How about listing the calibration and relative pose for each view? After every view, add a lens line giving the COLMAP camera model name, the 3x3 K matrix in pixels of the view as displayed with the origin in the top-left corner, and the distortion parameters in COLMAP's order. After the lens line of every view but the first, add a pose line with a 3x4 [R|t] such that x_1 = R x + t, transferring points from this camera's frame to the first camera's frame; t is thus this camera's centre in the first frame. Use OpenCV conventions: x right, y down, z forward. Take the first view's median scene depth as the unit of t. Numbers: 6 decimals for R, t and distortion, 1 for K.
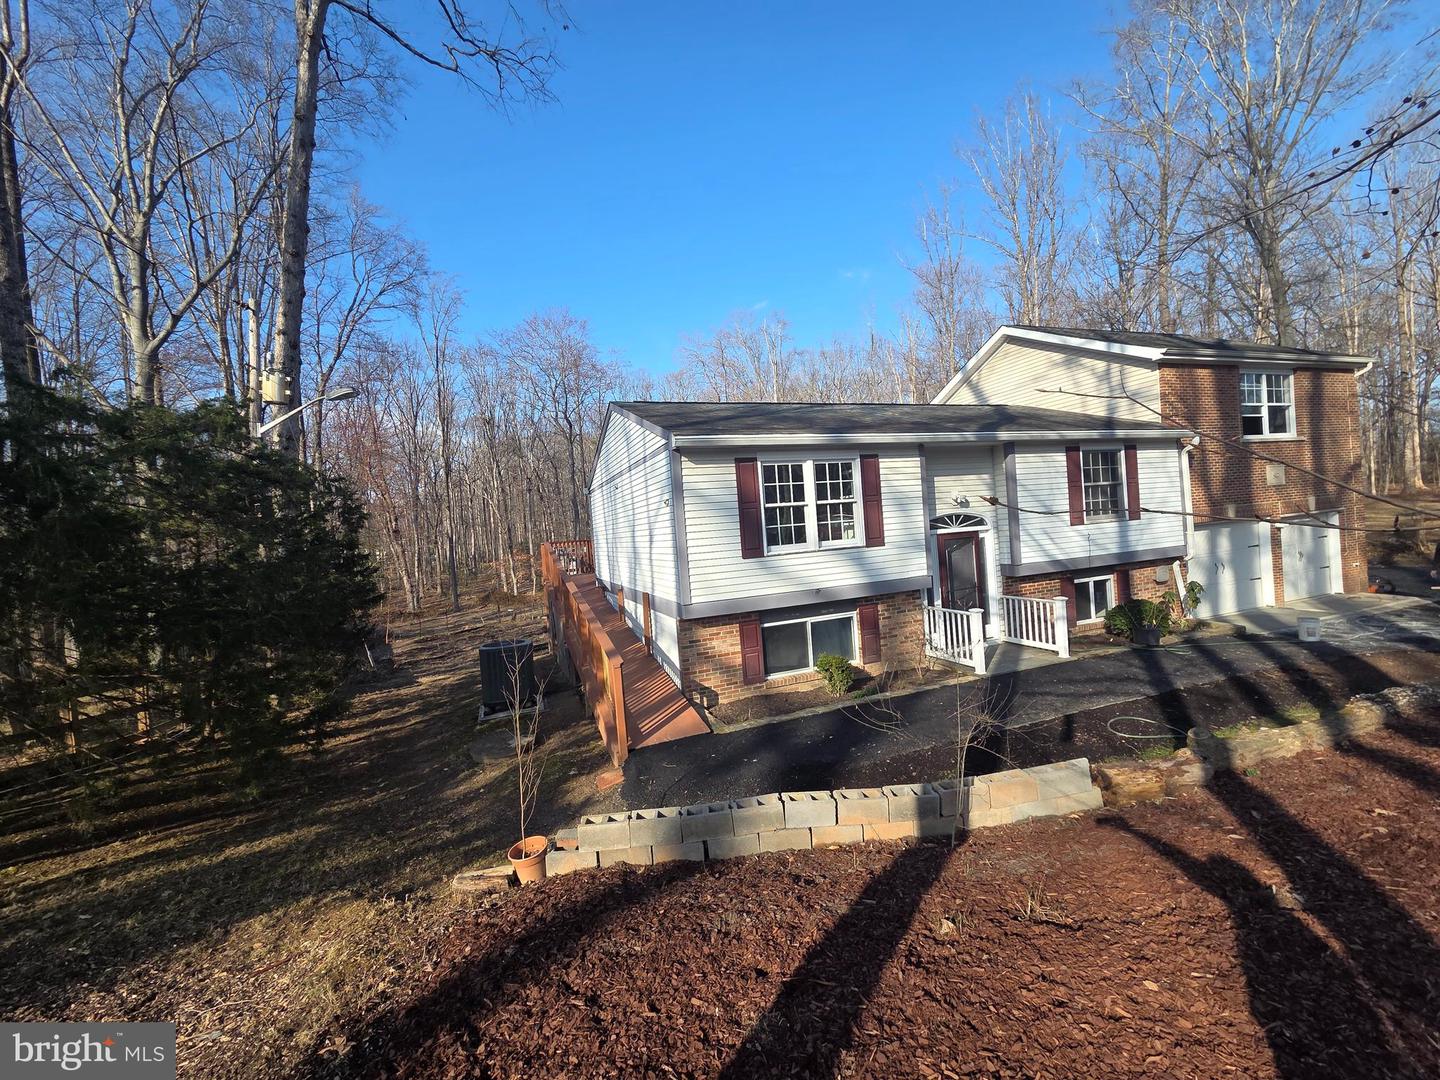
lens RADIAL K [[581.7, 0, 726.0], [0, 581.7, 541.3], [0, 0, 1]] dist [0.014434, 0.000022]
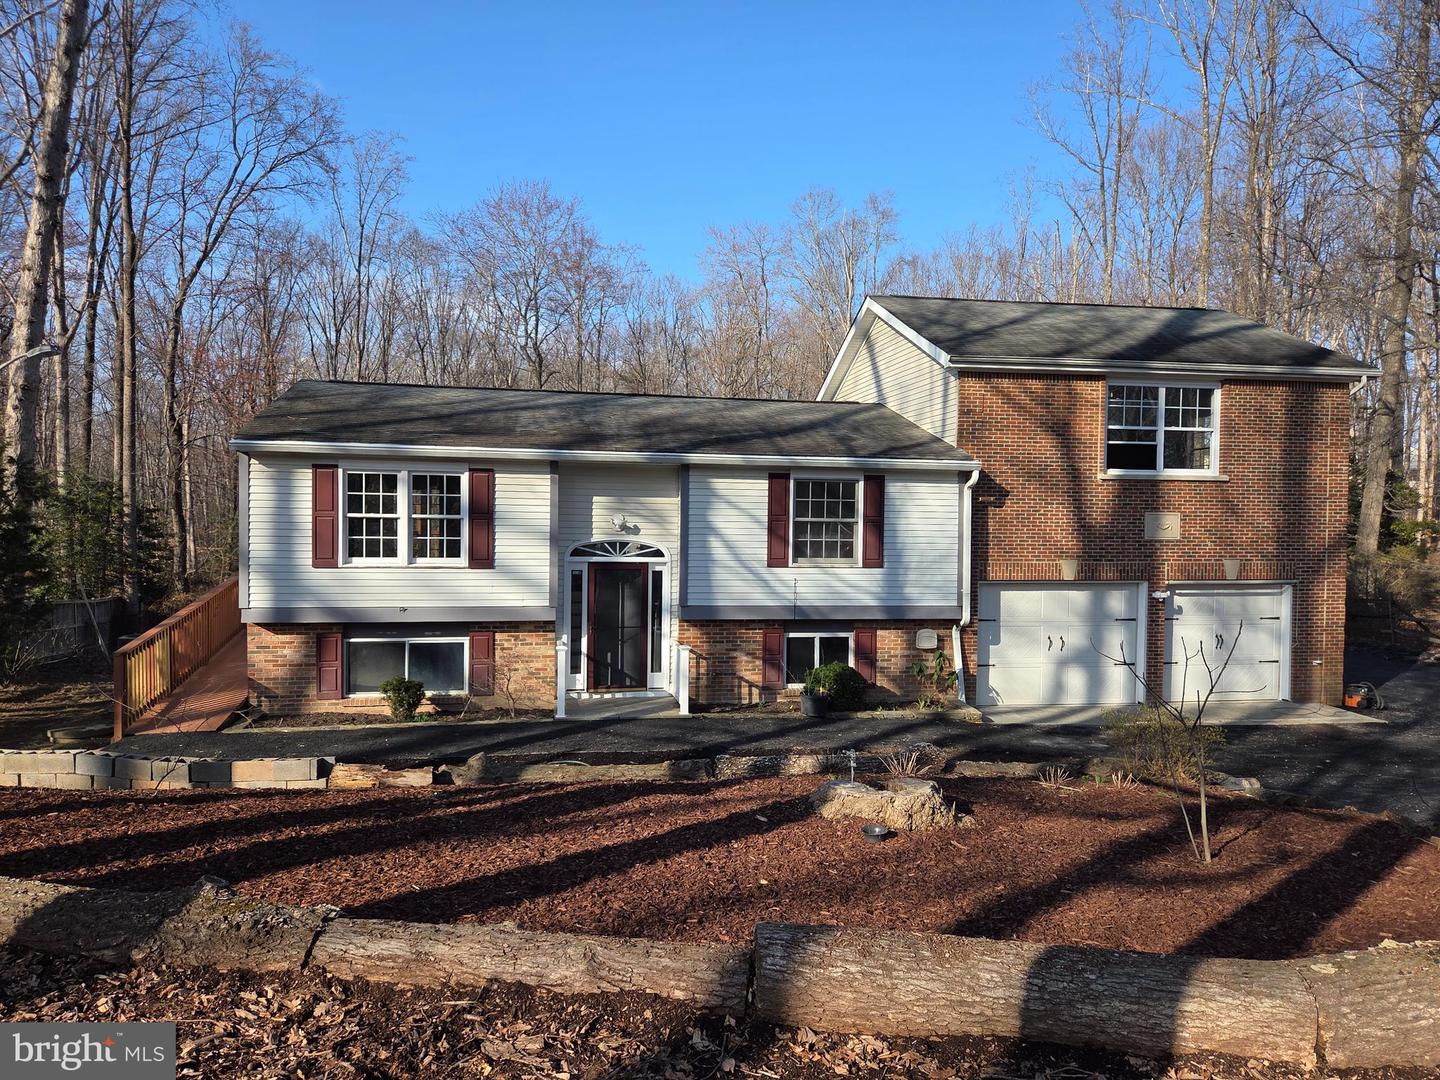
lens RADIAL K [[955.8, 0, 732.1], [0, 955.8, 568.5], [0, 0, 1]] dist [0.044912, -0.012518]
pose [[0.978605, 0.096717, -0.181599, 0.827571], [-0.090016, 0.994932, 0.044807, -0.085592], [0.185012, -0.027502, 0.982351, -0.375425]]
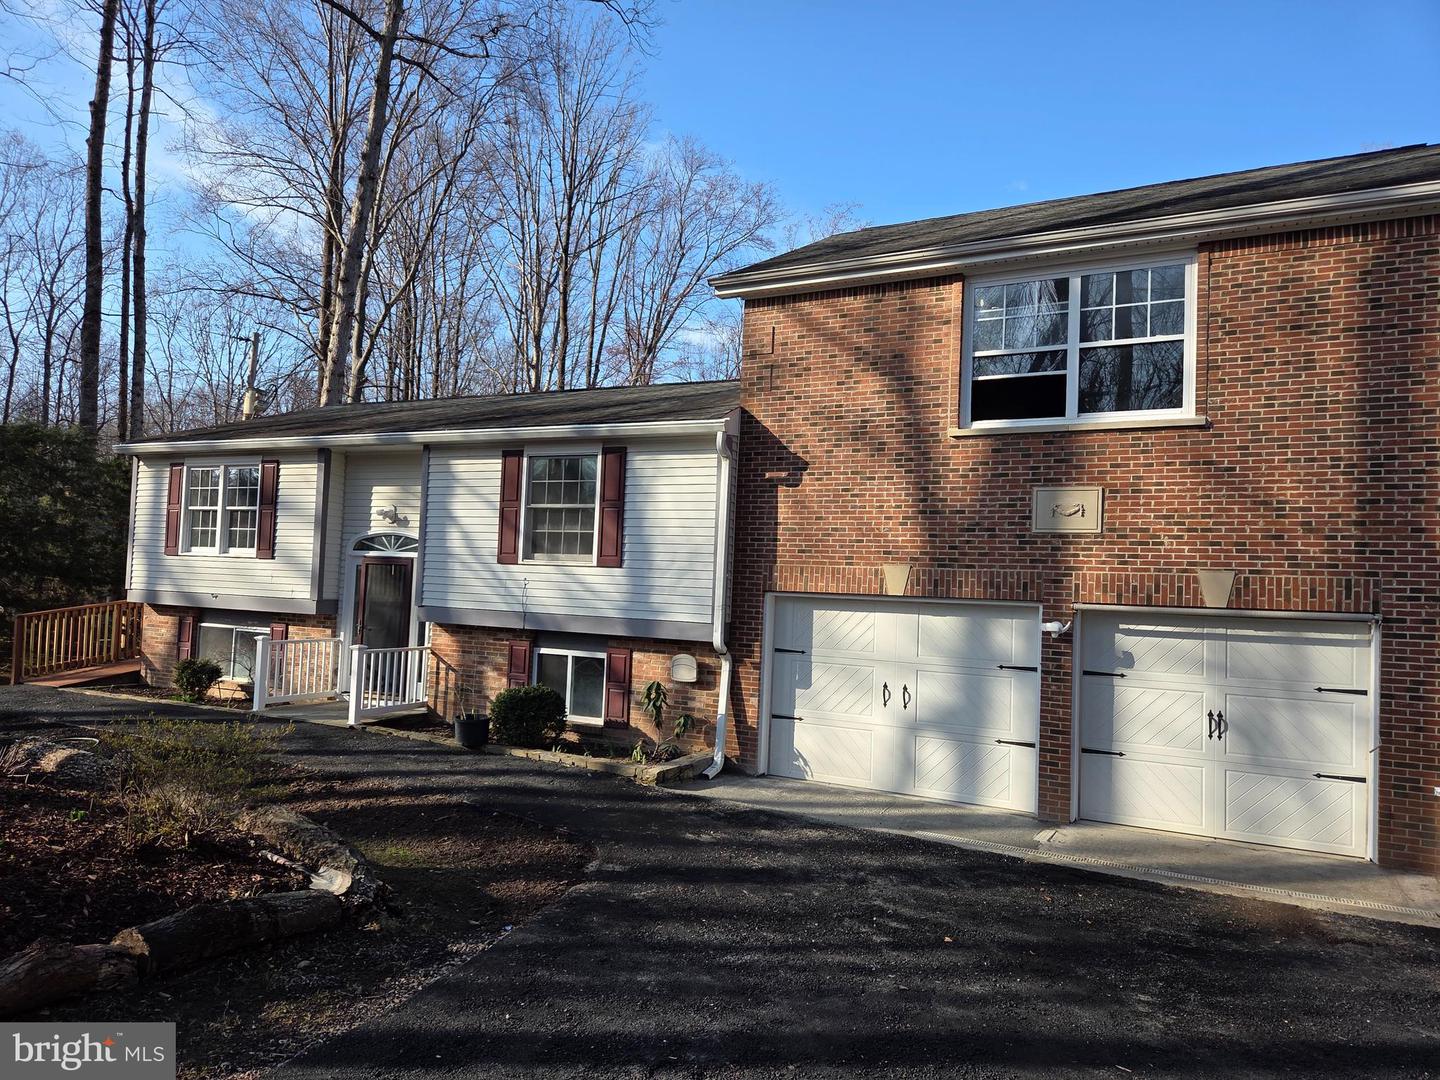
lens RADIAL K [[955.8, 0, 719.7], [0, 955.8, 533.8], [0, 0, 1]] dist [0.044912, -0.012518]
pose [[0.669226, 0.074653, -0.739299, 1.683885], [-0.088529, 0.995864, 0.020423, -0.113620], [0.737766, 0.051782, 0.673067, 0.446254]]
